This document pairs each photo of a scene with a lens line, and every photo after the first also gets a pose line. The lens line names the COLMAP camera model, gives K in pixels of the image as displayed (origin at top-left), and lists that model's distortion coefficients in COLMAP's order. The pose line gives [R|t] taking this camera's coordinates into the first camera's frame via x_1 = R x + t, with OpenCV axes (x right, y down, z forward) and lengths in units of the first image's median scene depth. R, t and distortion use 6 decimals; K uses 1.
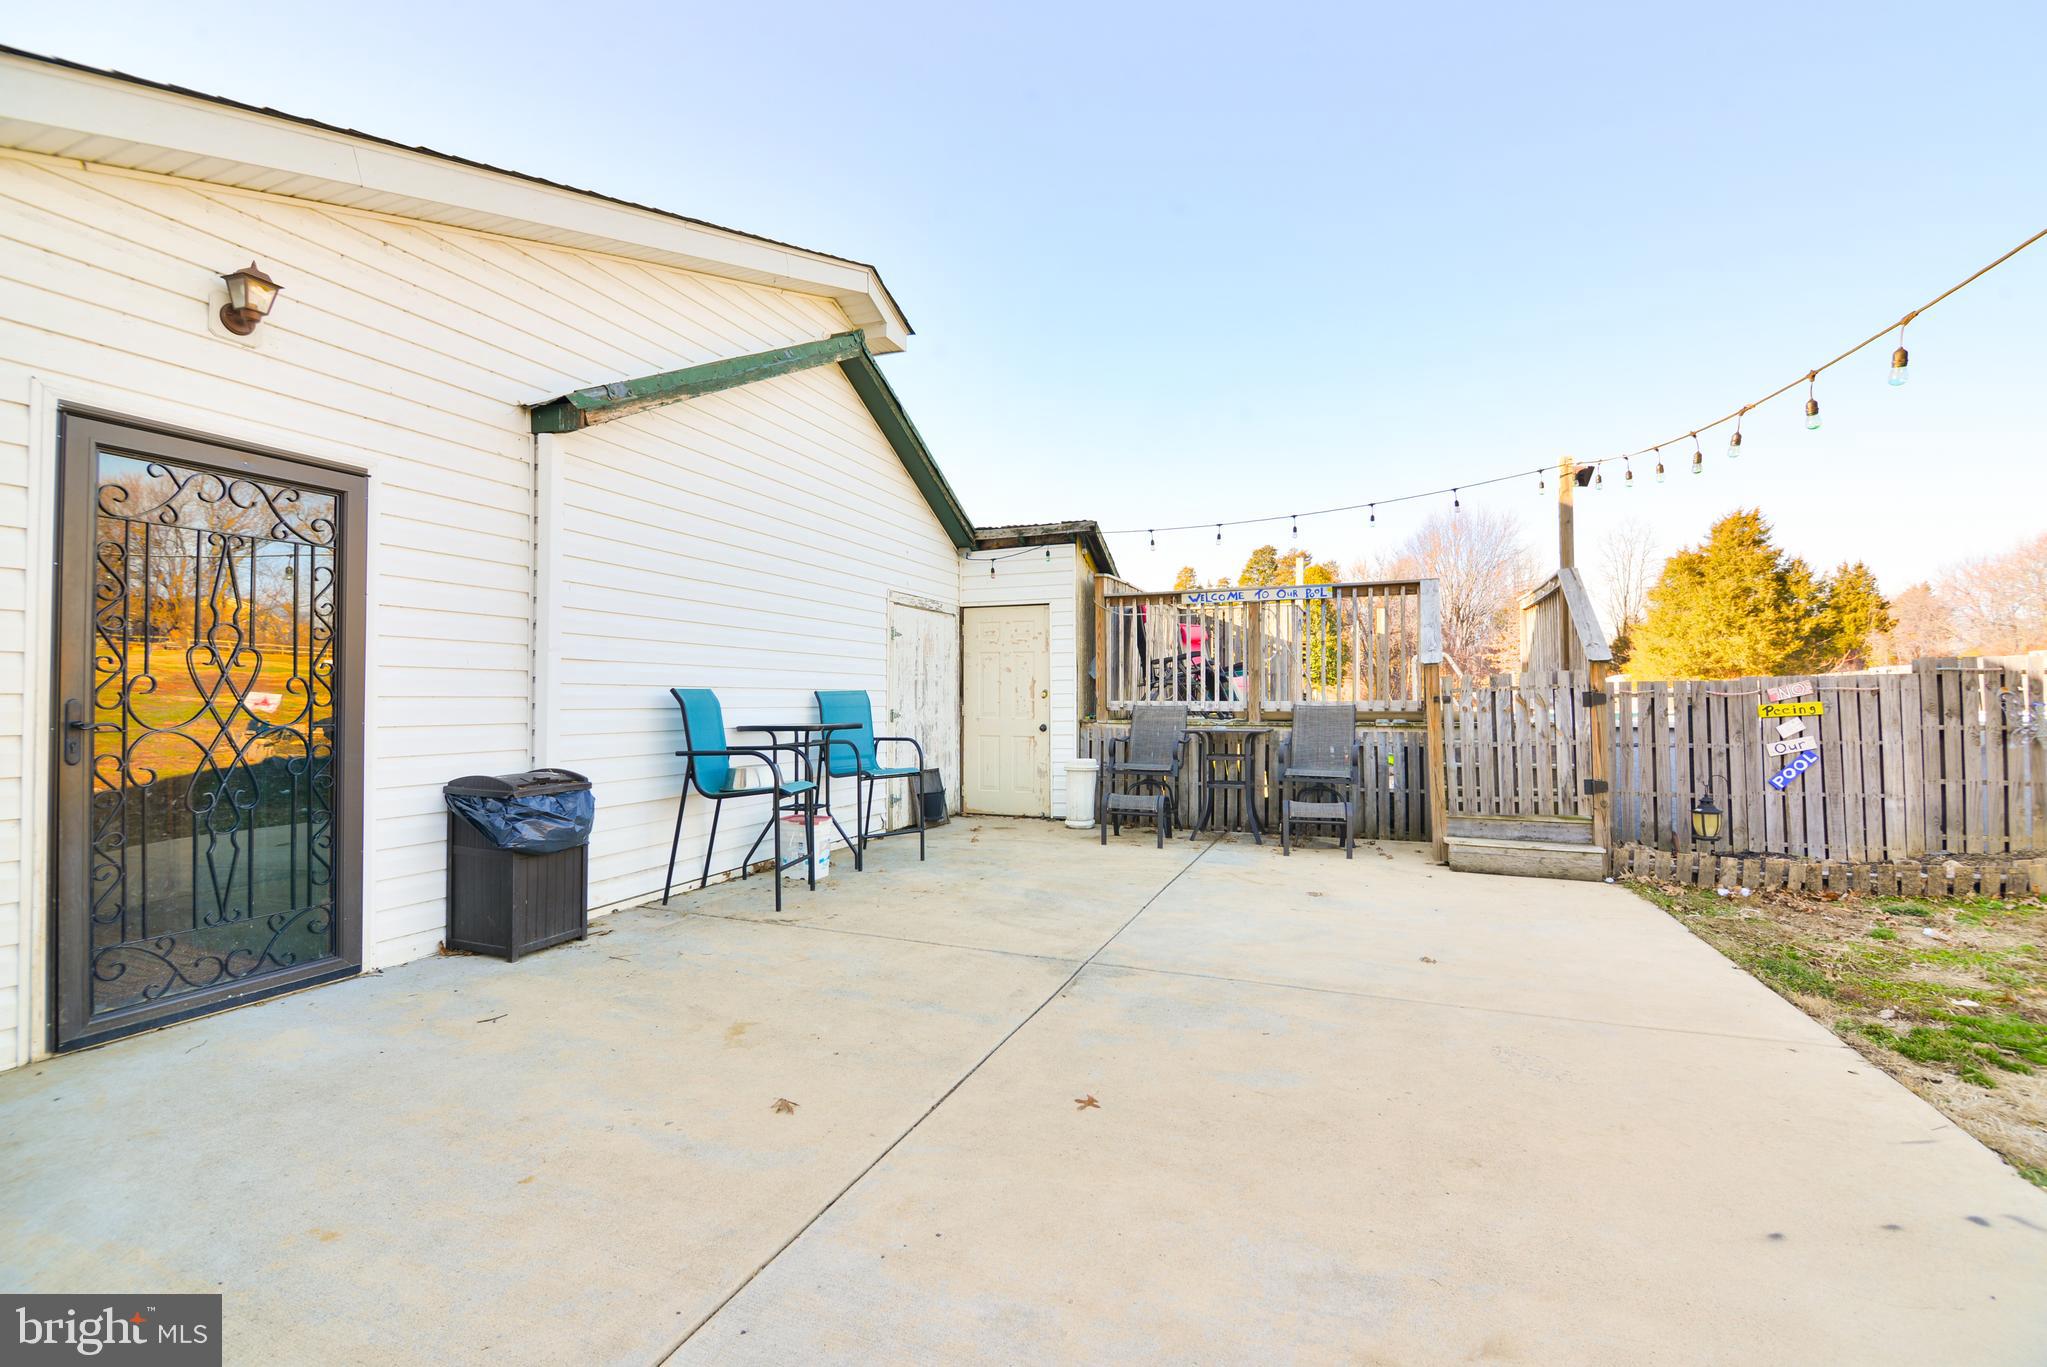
lens RADIAL K [[892.5, 0, 1023.5], [0, 892.5, 683.5], [0, 0, 1]] dist [-0.008152, -0.007903]
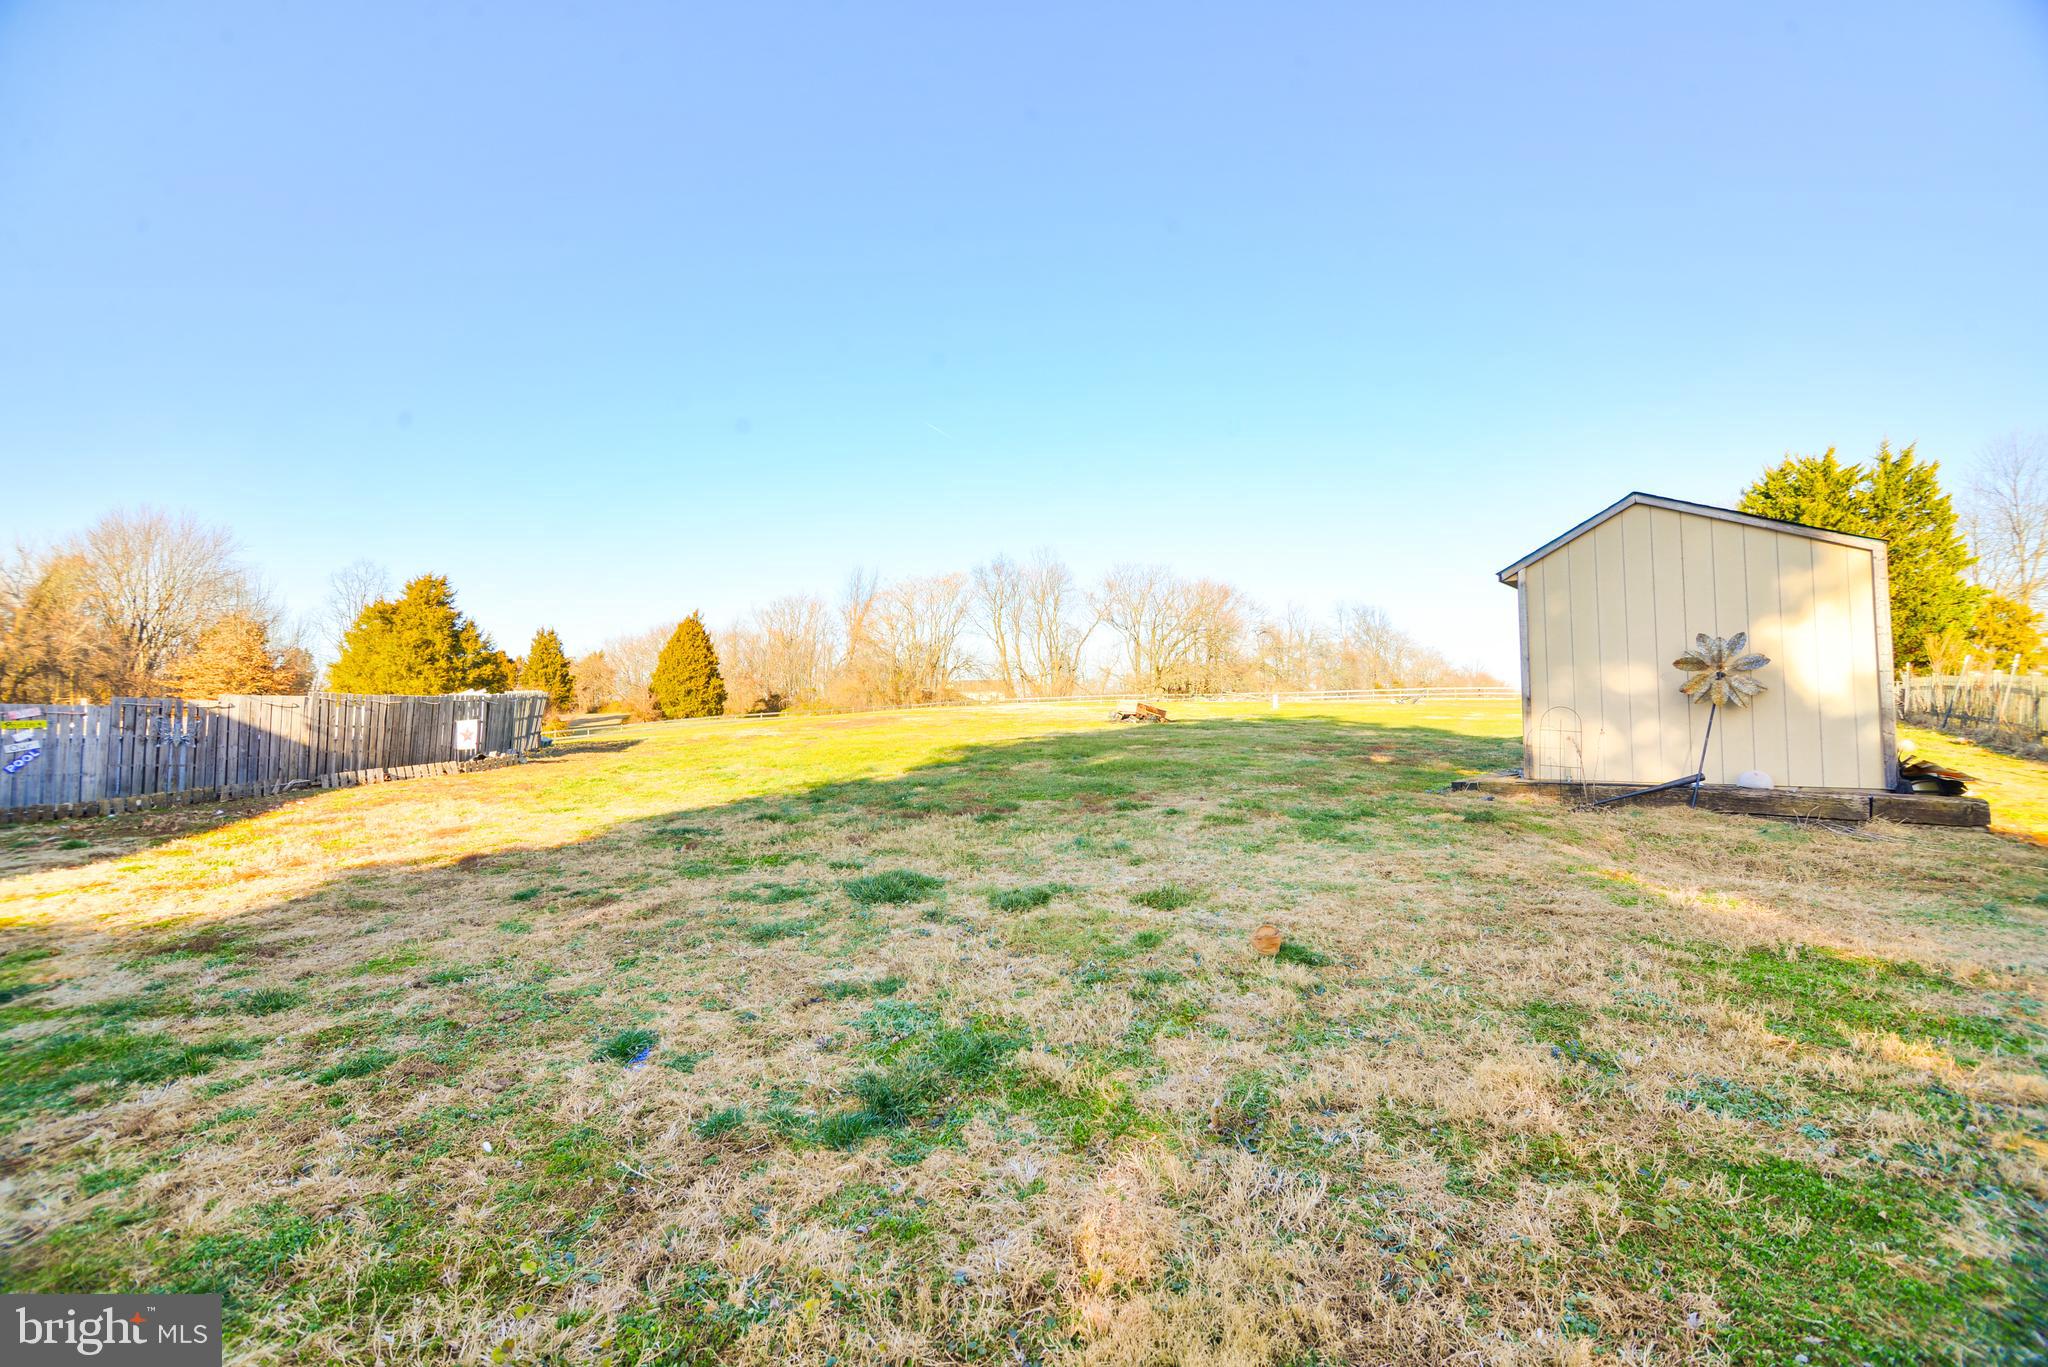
lens RADIAL K [[867.0, 0, 1024.0], [0, 867.0, 683.5], [0, 0, 1]] dist [-0.012002, -0.000127]
pose [[0.335204, 0.067057, 0.939756, -0.027049], [-0.027533, 0.997735, -0.061373, -0.002323], [-0.941743, -0.005302, 0.336291, -1.338104]]
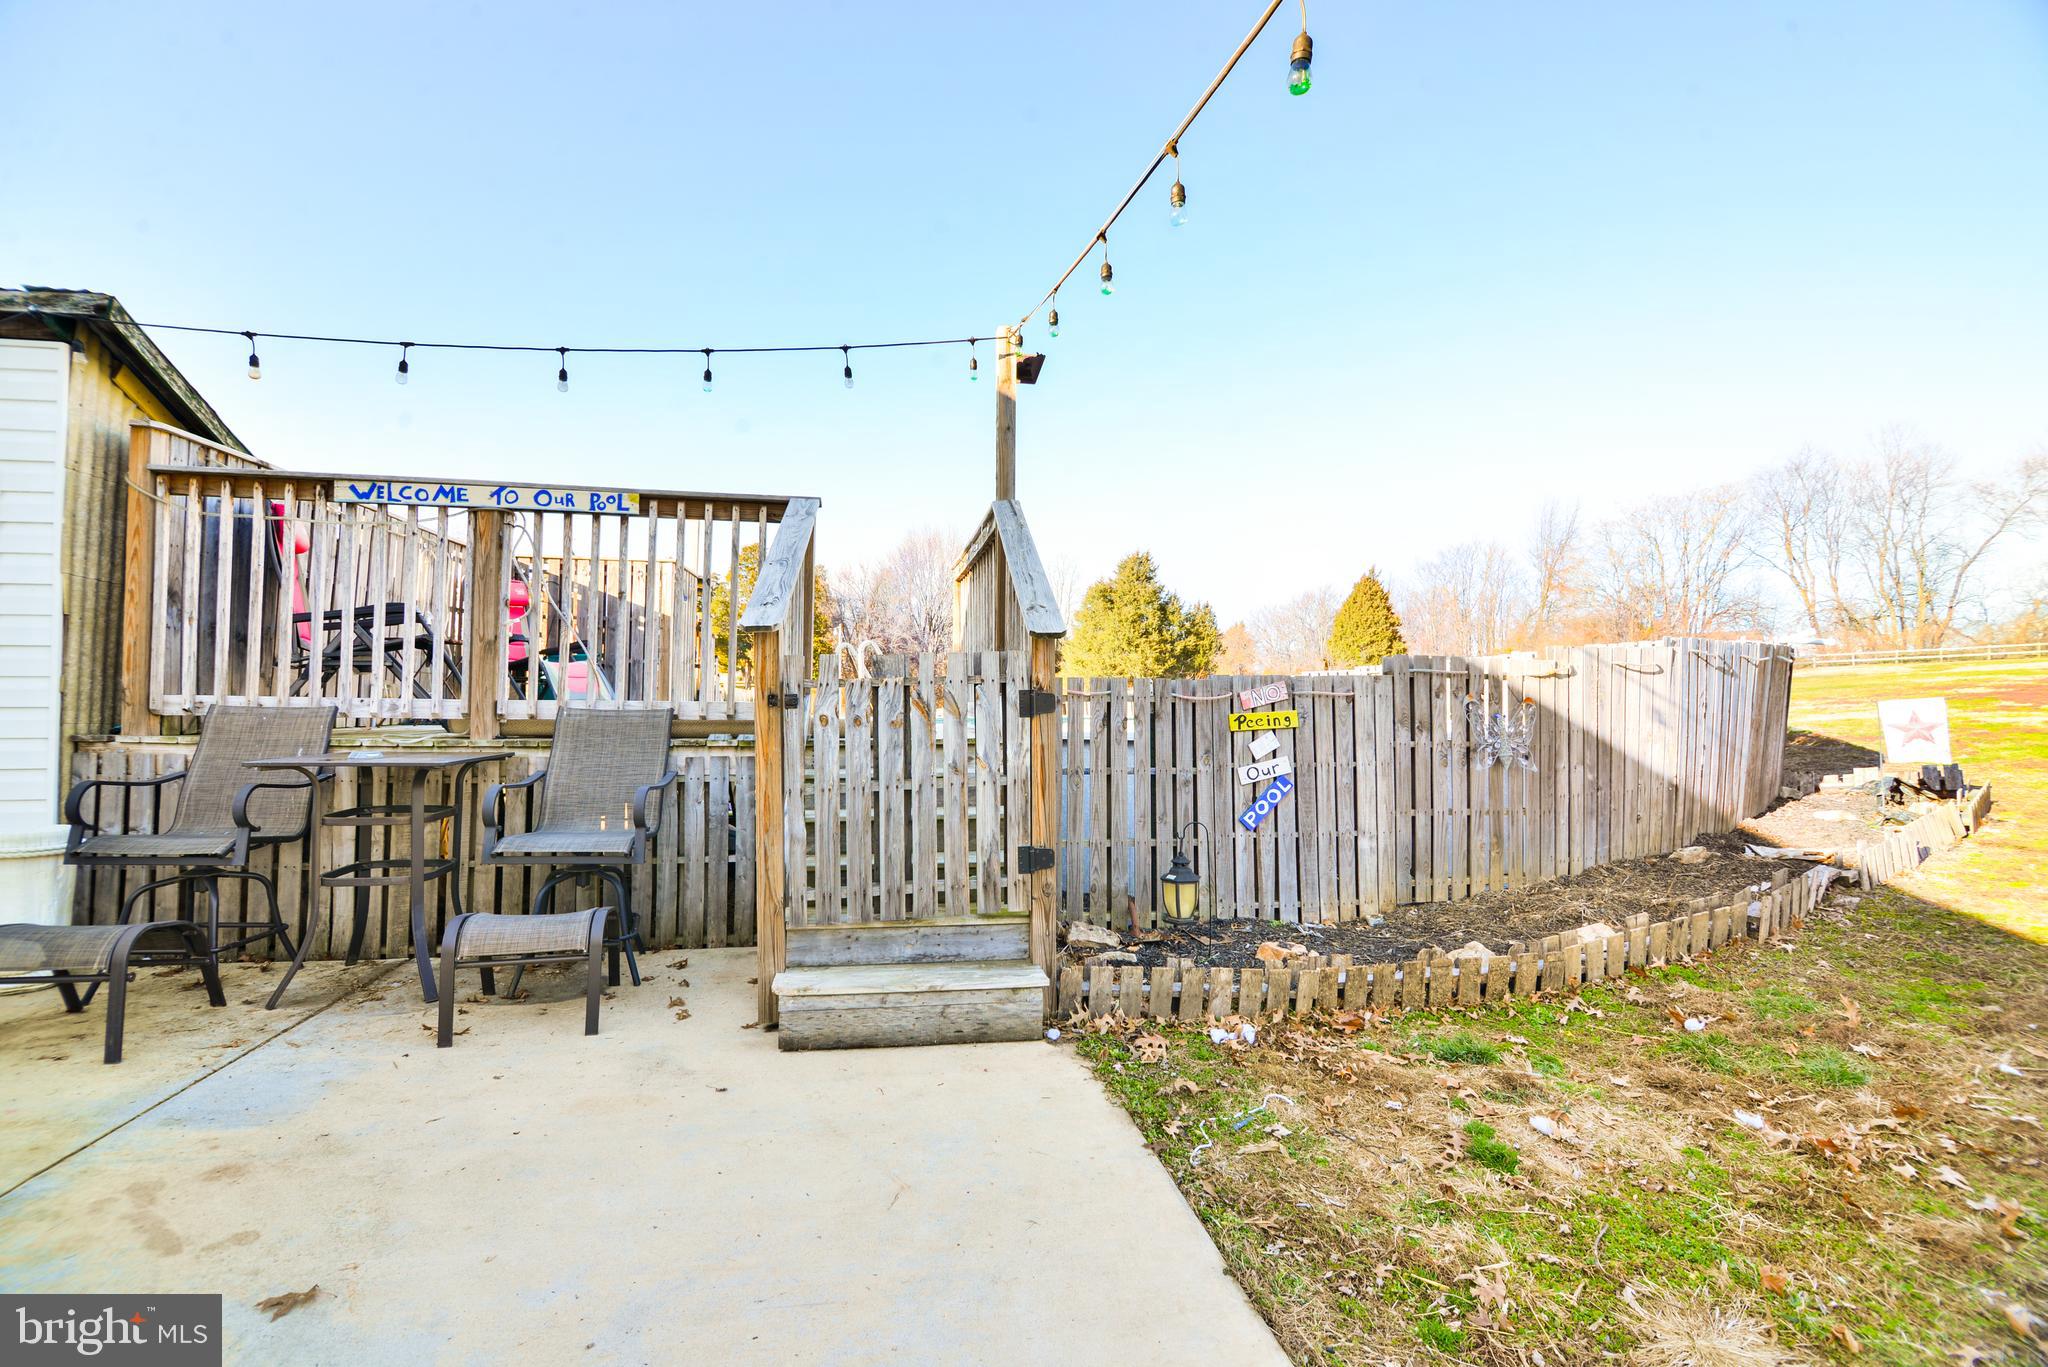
lens RADIAL K [[867.0, 0, 1024.0], [0, 867.0, 683.5], [0, 0, 1]] dist [-0.012002, -0.000127]
pose [[0.847335, 0.023317, 0.530546, 0.314053], [-0.023056, 0.999709, -0.007112, 0.008472], [-0.530557, -0.006206, 0.847626, 0.491940]]
